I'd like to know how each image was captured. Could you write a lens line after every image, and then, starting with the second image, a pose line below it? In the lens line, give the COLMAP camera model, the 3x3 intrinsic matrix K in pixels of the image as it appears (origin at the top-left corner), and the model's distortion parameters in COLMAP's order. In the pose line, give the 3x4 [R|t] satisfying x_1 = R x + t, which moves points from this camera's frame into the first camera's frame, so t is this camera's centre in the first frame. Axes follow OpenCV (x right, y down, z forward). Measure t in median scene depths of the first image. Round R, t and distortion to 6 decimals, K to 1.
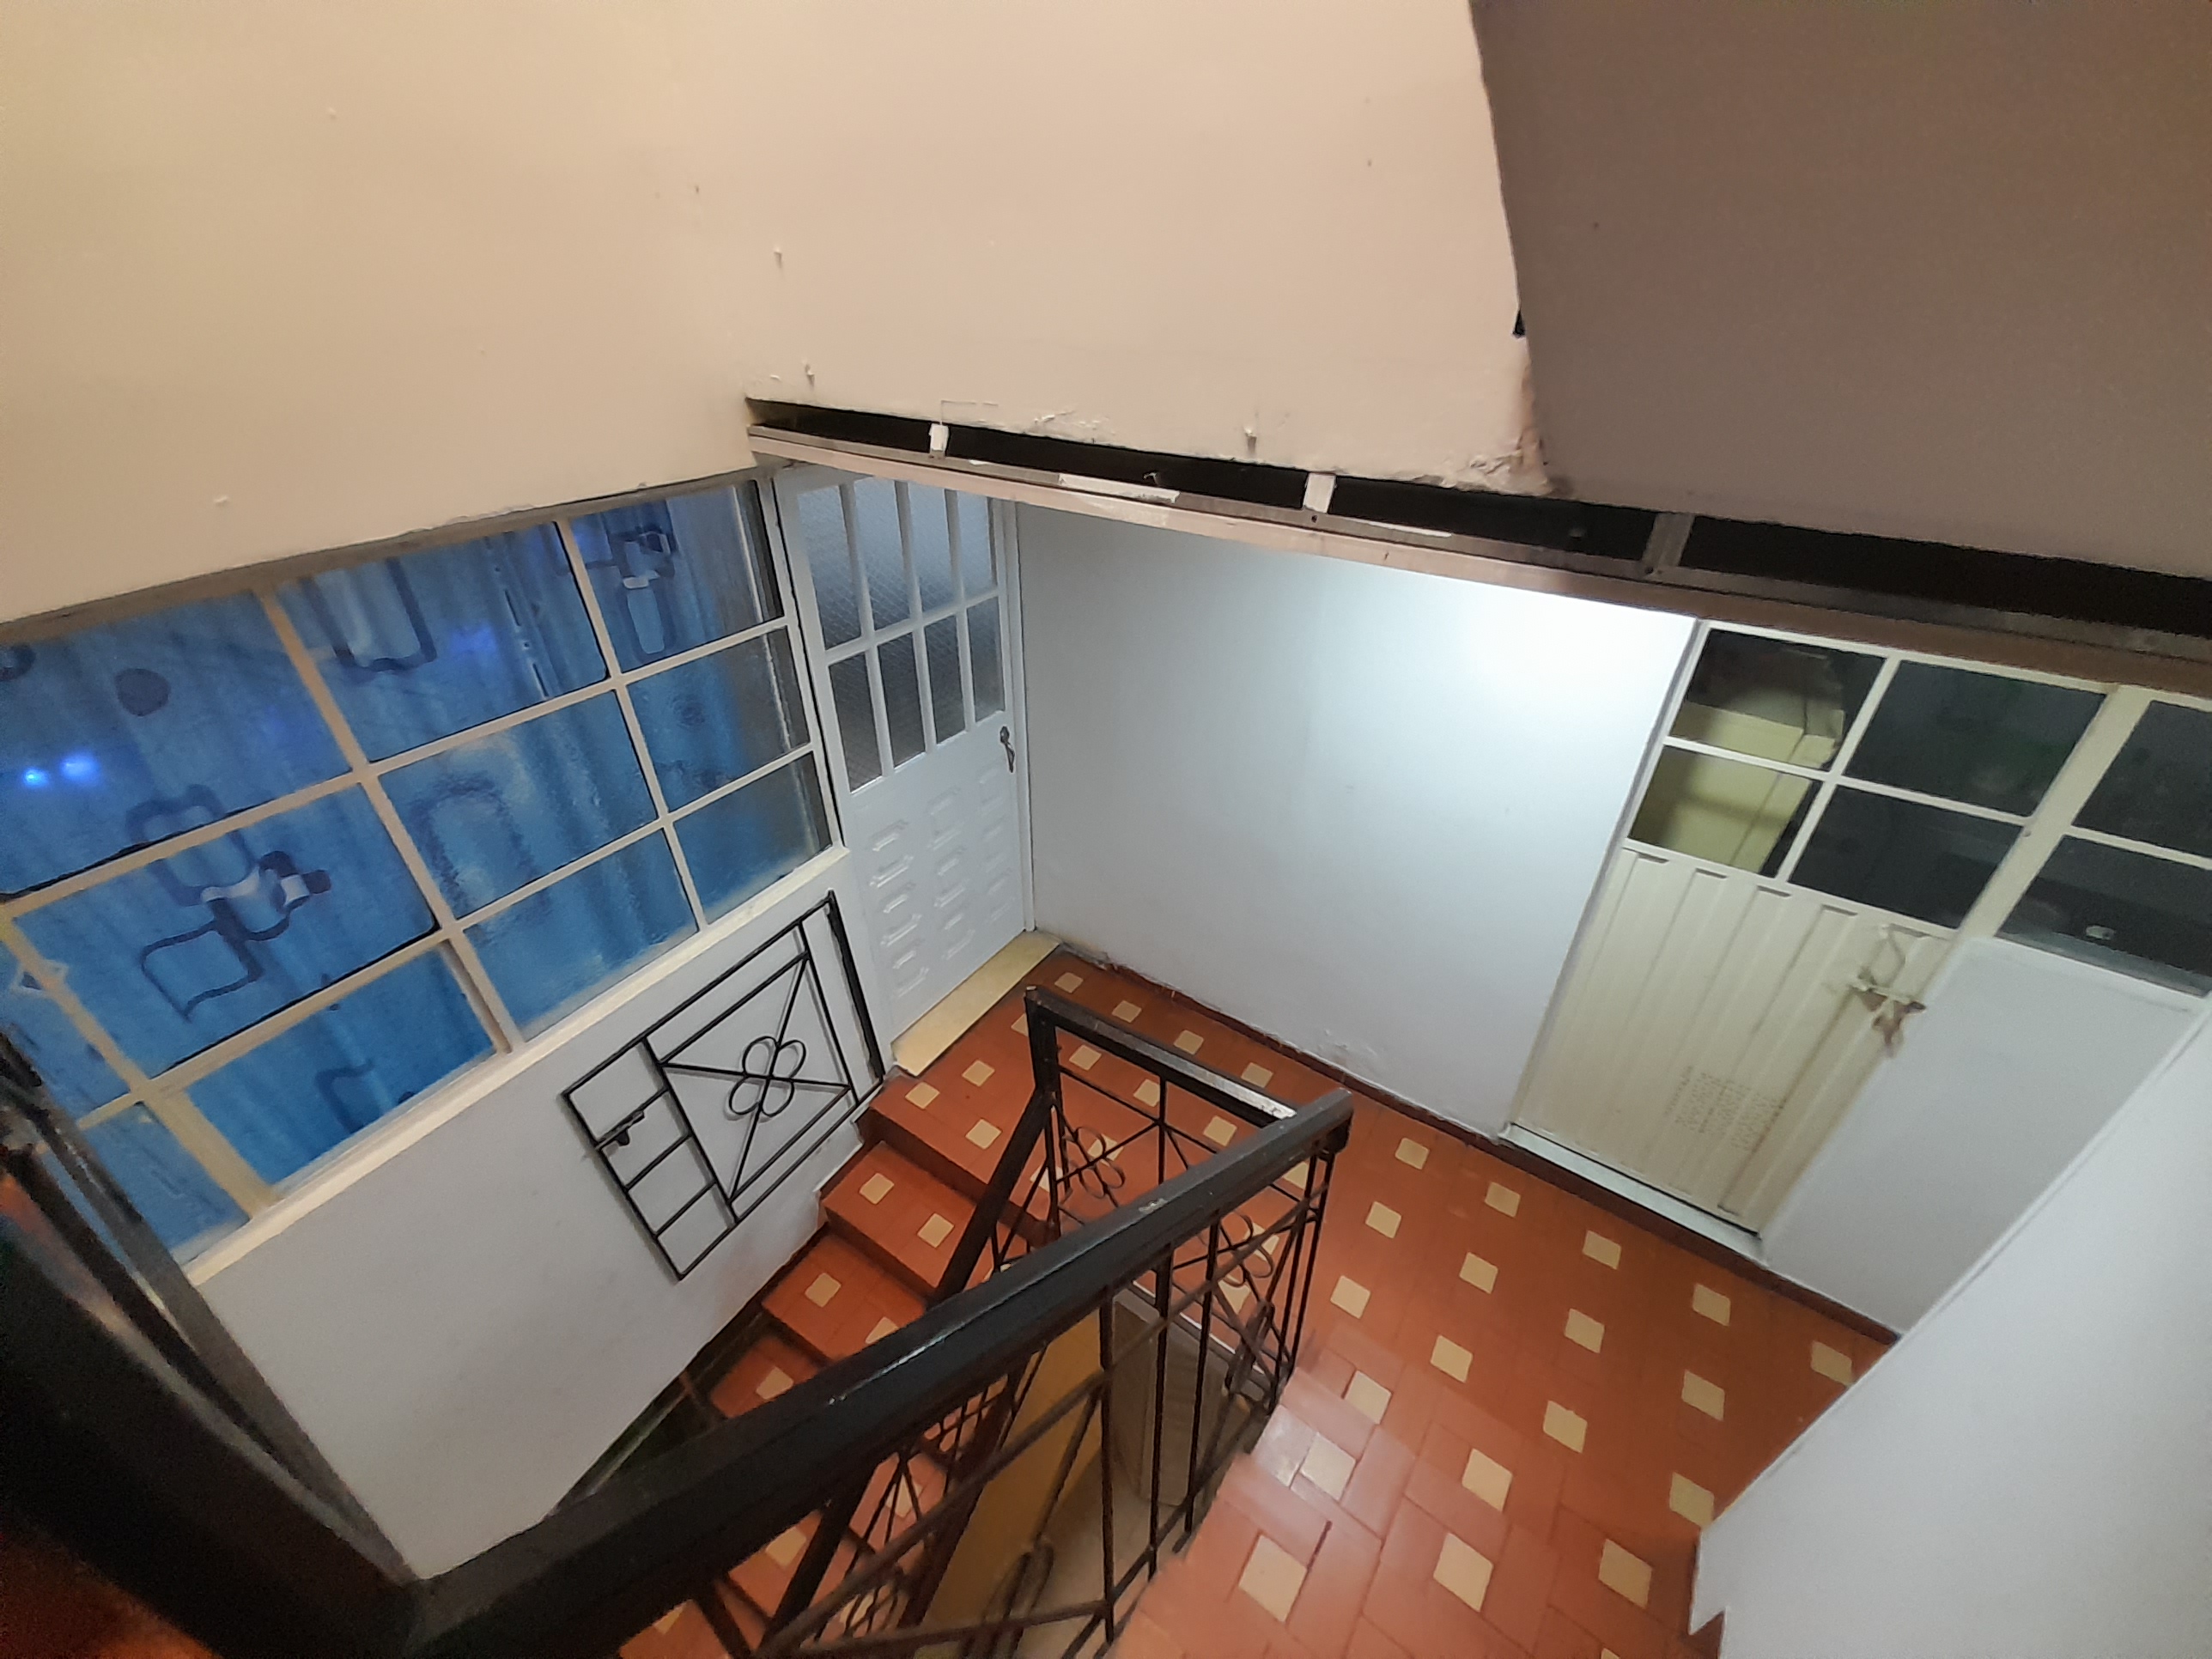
lens RADIAL K [[864.1, 0, 1098.7], [0, 864.1, 812.9], [0, 0, 1]] dist [0.031896, -0.020688]
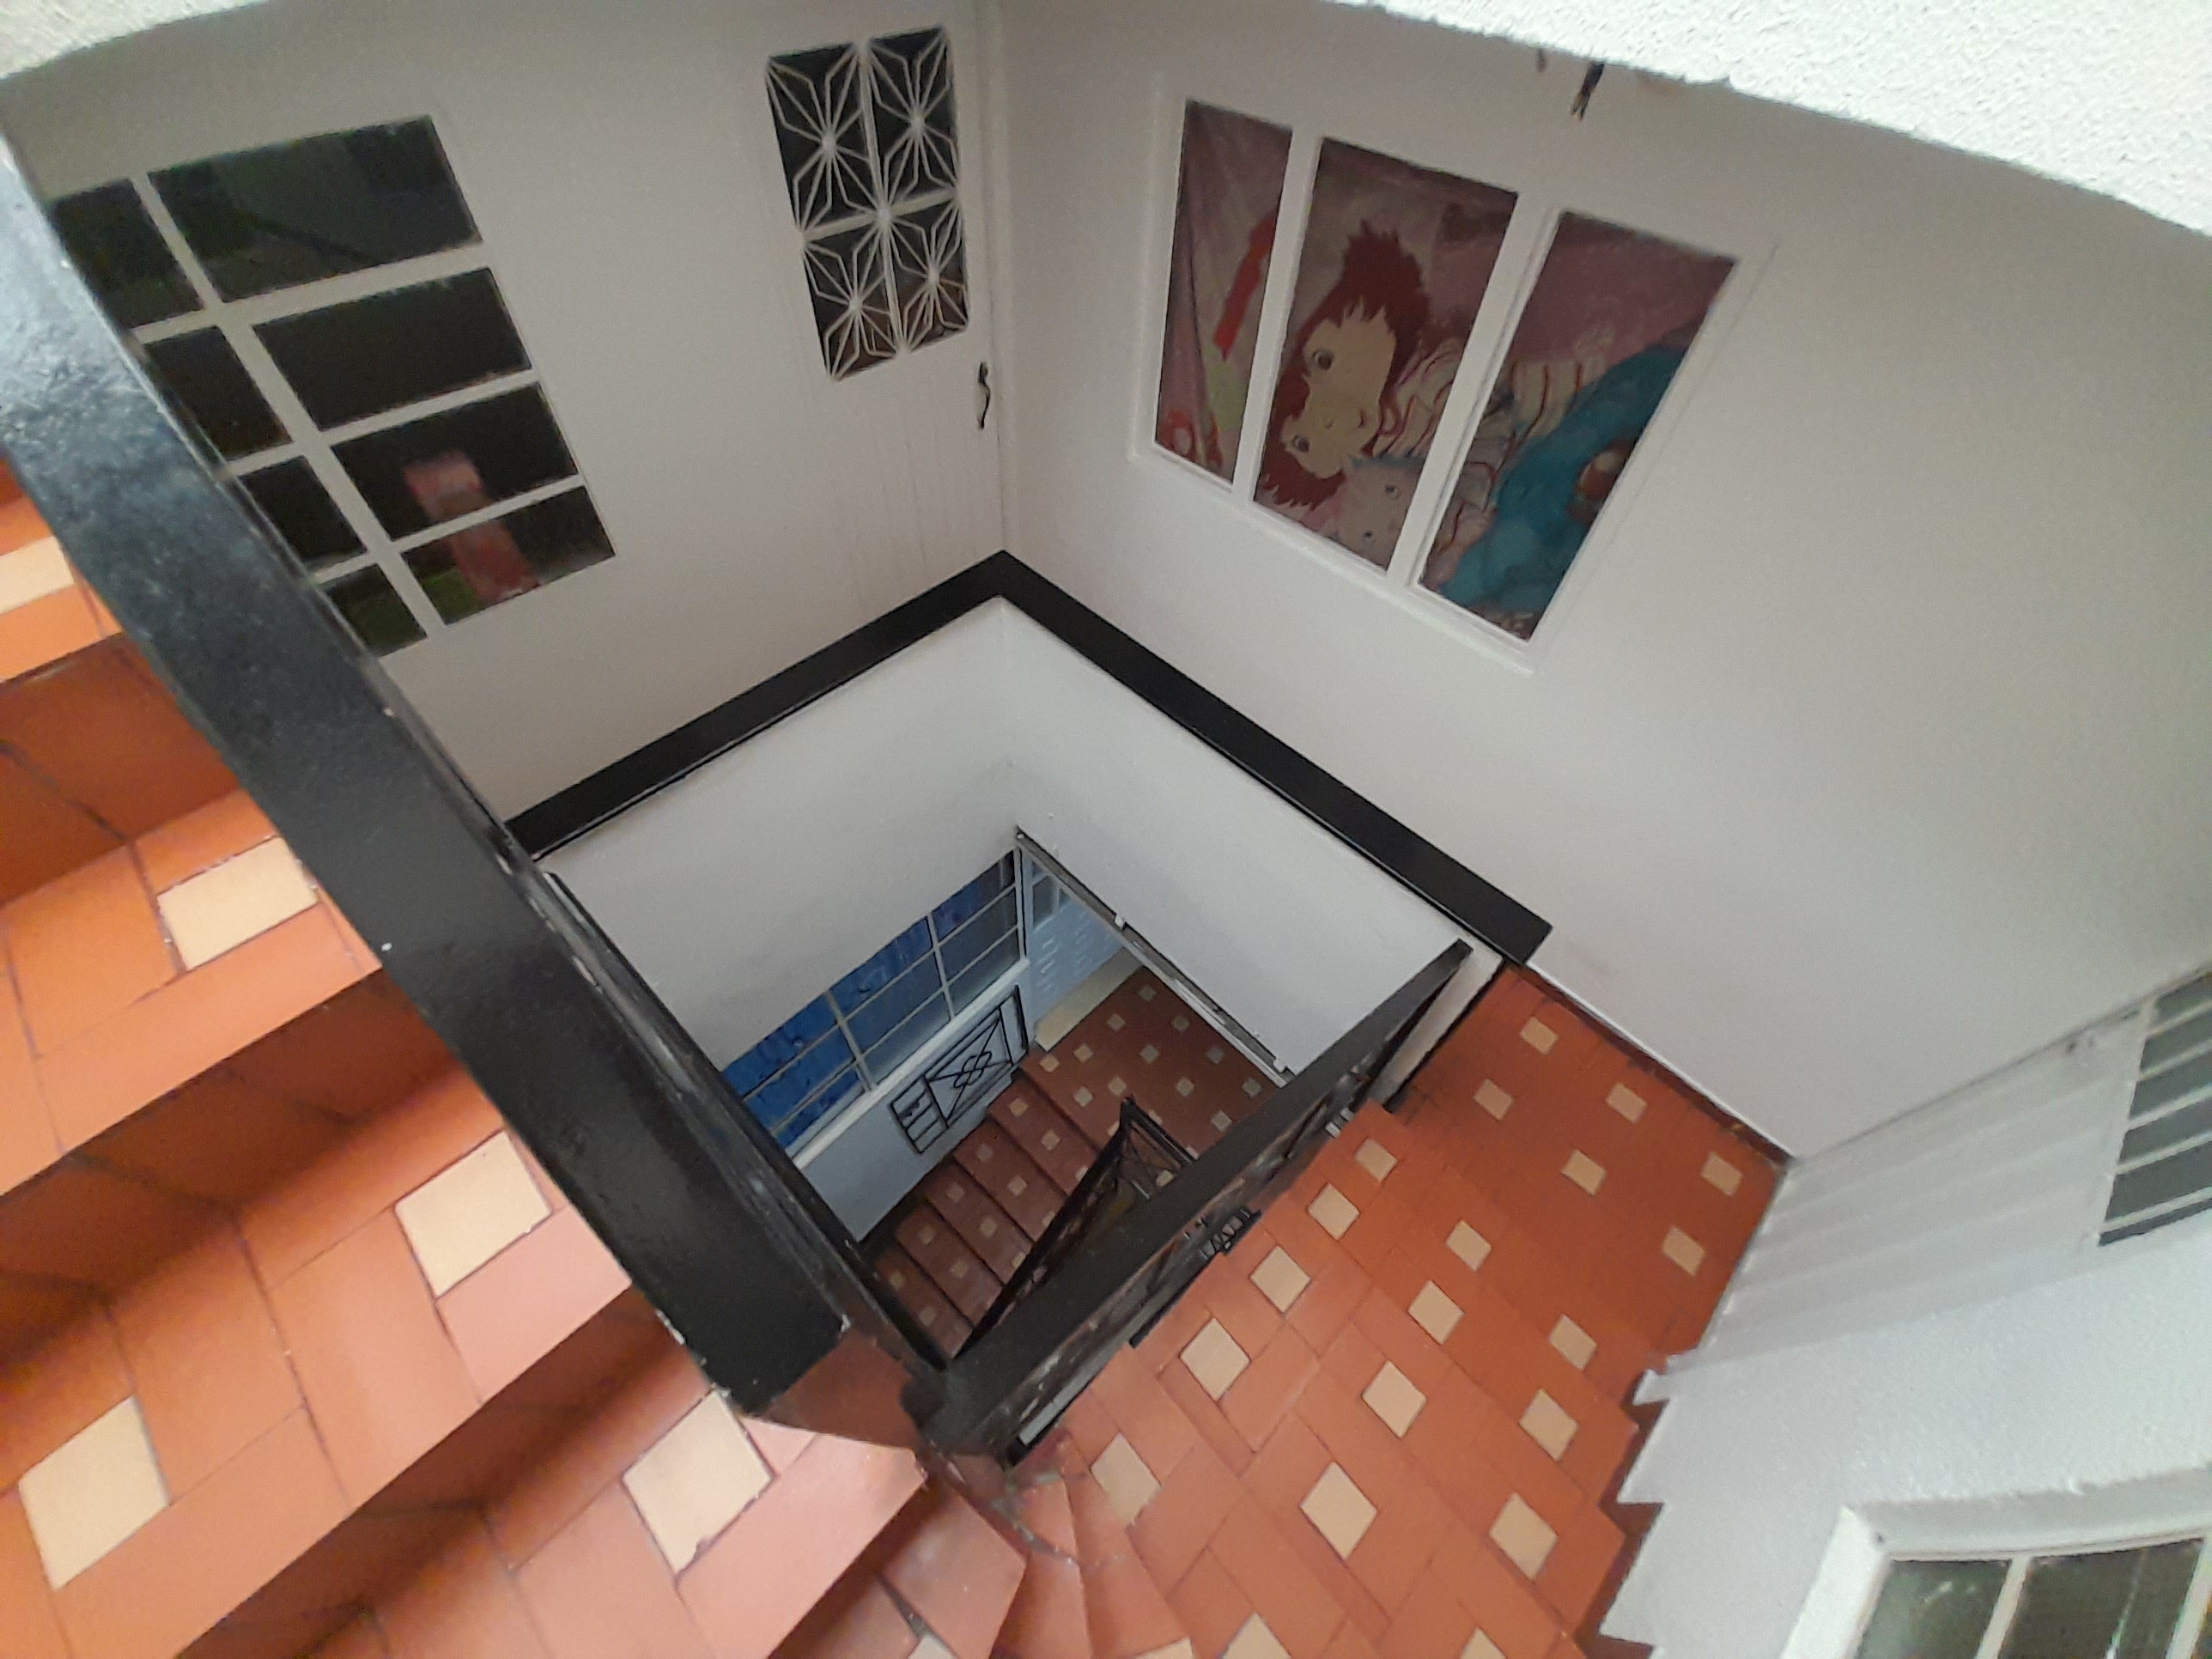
lens RADIAL K [[864.1, 0, 1098.7], [0, 864.1, 812.9], [0, 0, 1]] dist [0.031896, -0.020688]
pose [[0.978667, 0.183017, -0.093362, -0.049871], [-0.143947, 0.935034, 0.324023, -0.837906], [0.146598, -0.303671, 0.941431, -0.516962]]
